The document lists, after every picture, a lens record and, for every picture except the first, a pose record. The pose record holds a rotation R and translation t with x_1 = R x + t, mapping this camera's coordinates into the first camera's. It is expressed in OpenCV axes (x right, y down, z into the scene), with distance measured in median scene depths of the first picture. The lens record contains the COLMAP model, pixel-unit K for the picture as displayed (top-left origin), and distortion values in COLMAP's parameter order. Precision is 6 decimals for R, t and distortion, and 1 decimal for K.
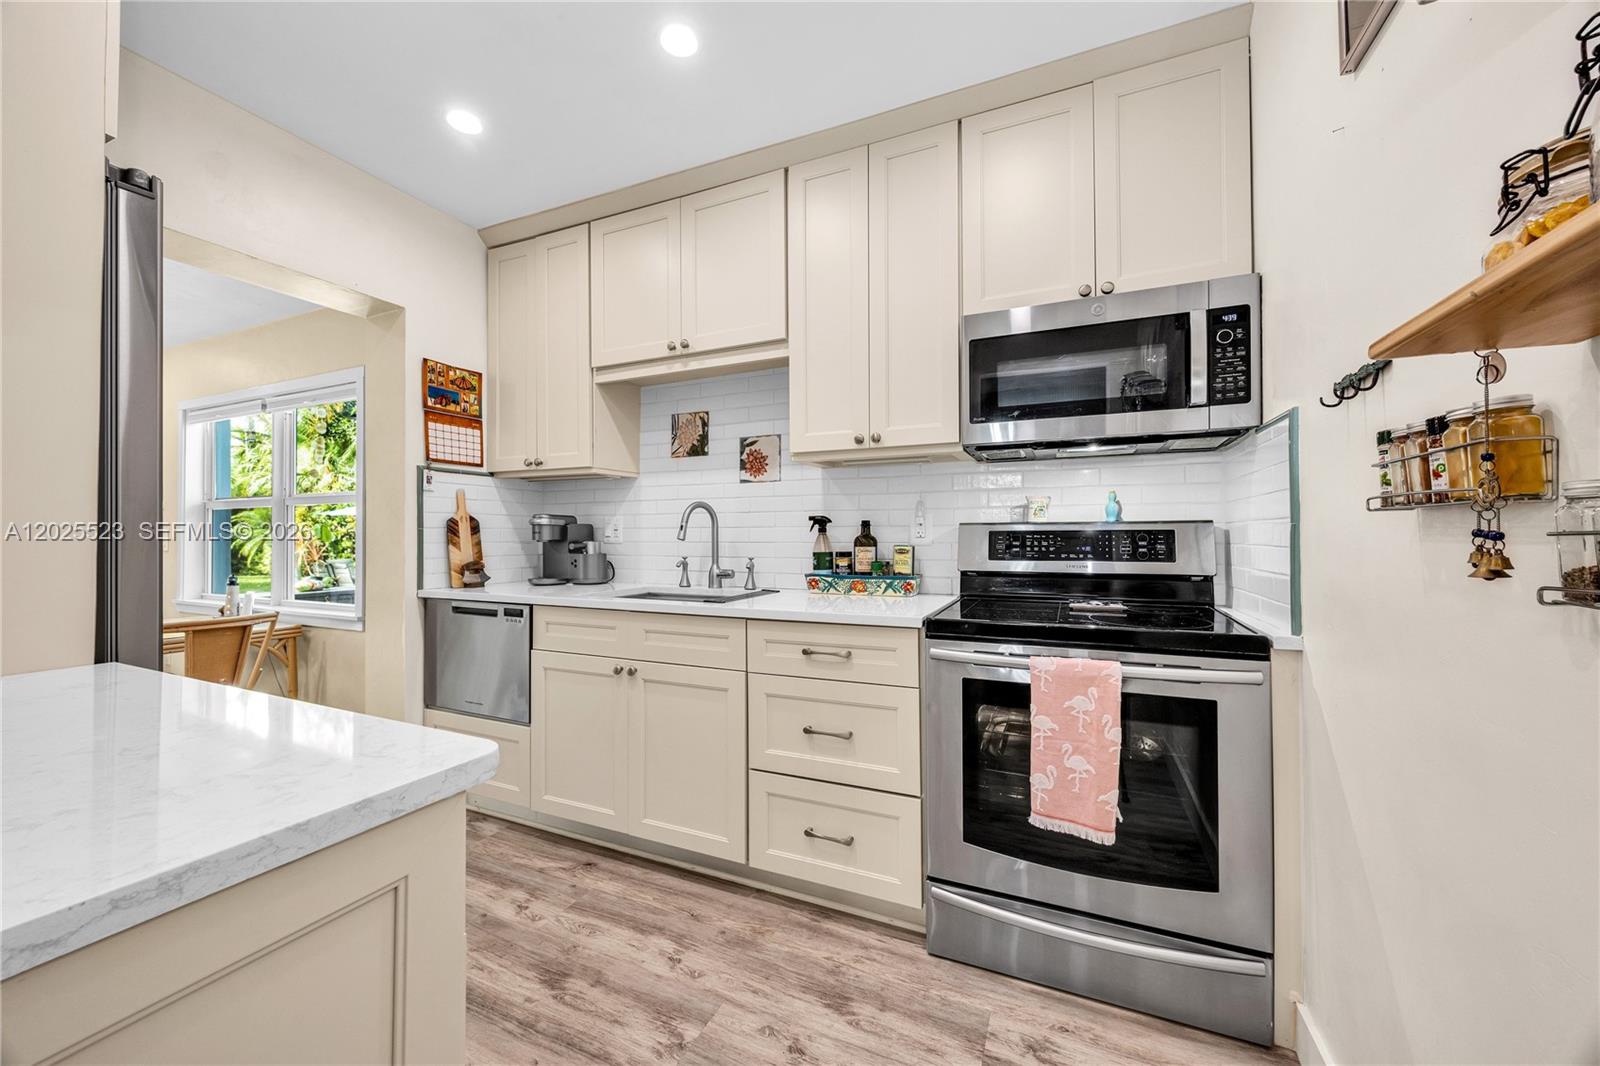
lens RADIAL K [[608.4, 0, 800.7], [0, 608.4, 530.8], [0, 0, 1]] dist [0.000822, 0.000087]
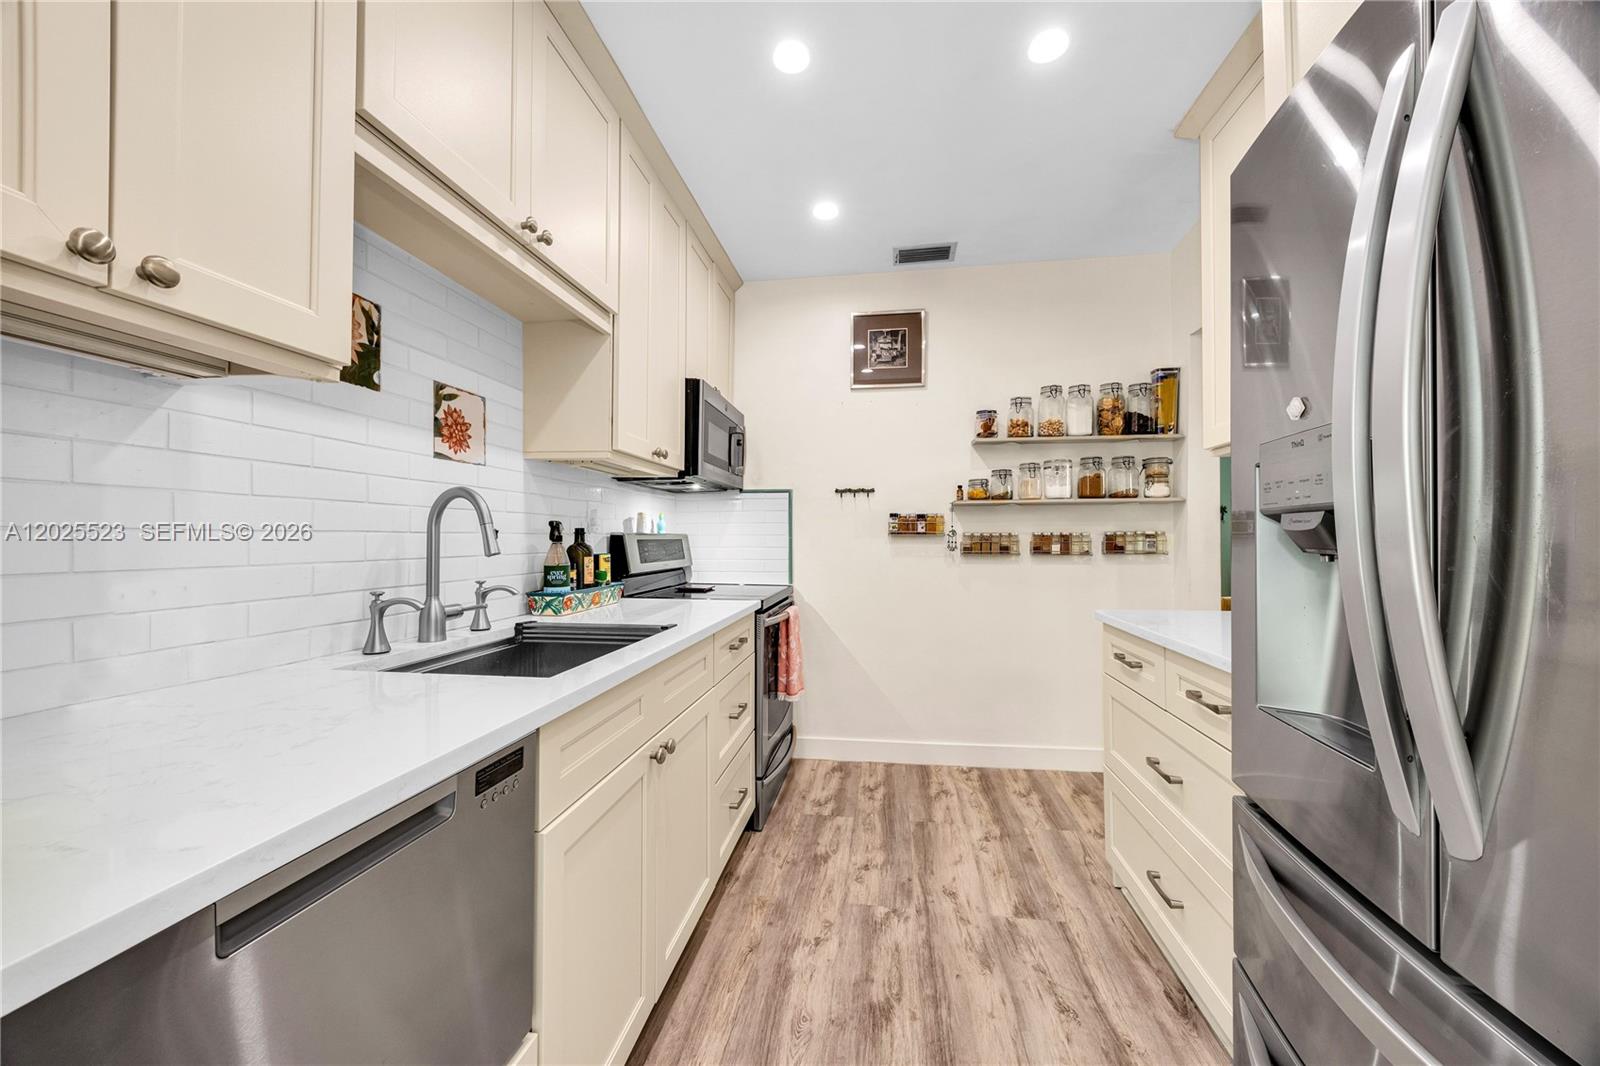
lens RADIAL K [[608.4, 0, 805.2], [0, 608.4, 531.7], [0, 0, 1]] dist [0.000822, 0.000087]
pose [[-0.280100, 0.013690, 0.959873, -0.843712], [-0.003089, 0.999880, -0.015162, 0.001453], [-0.959966, -0.007212, -0.280024, 0.904005]]
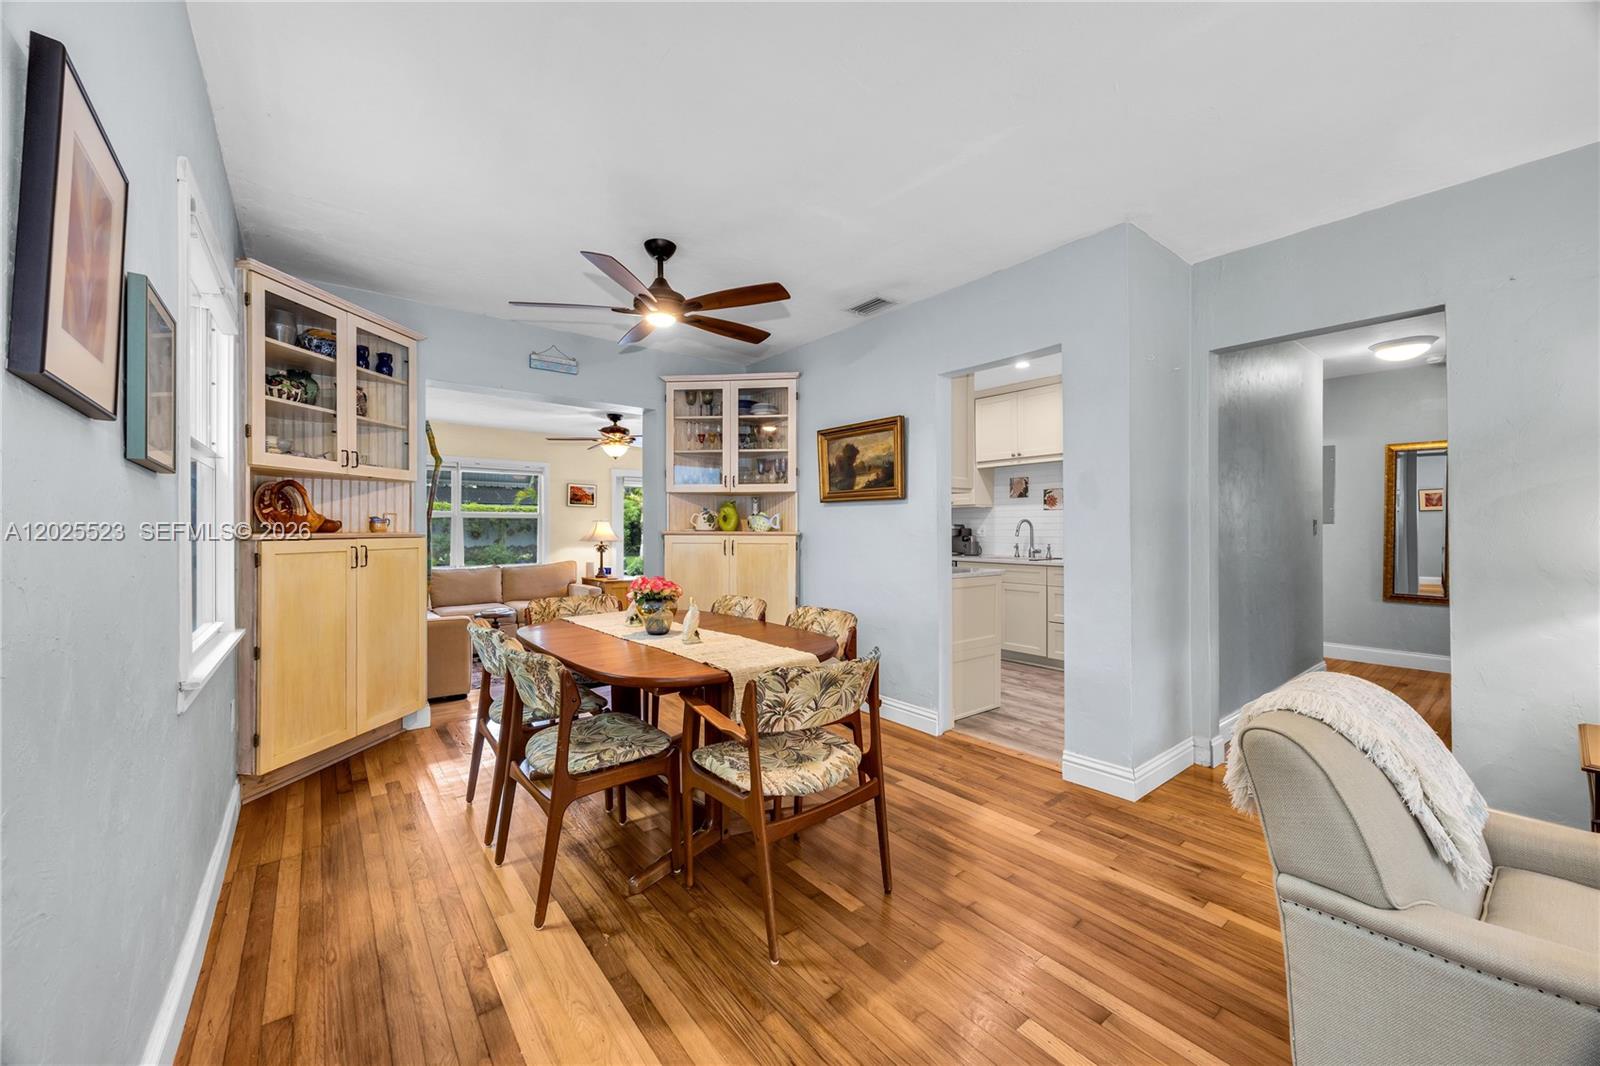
lens RADIAL K [[608.4, 0, 796.6], [0, 608.4, 526.8], [0, 0, 1]] dist [0.000822, 0.000087]
pose [[0.885406, -0.001782, -0.464816, 0.144839], [0.001828, 0.999998, -0.000352, -0.021188], [0.464815, -0.000538, 0.885407, -1.500690]]
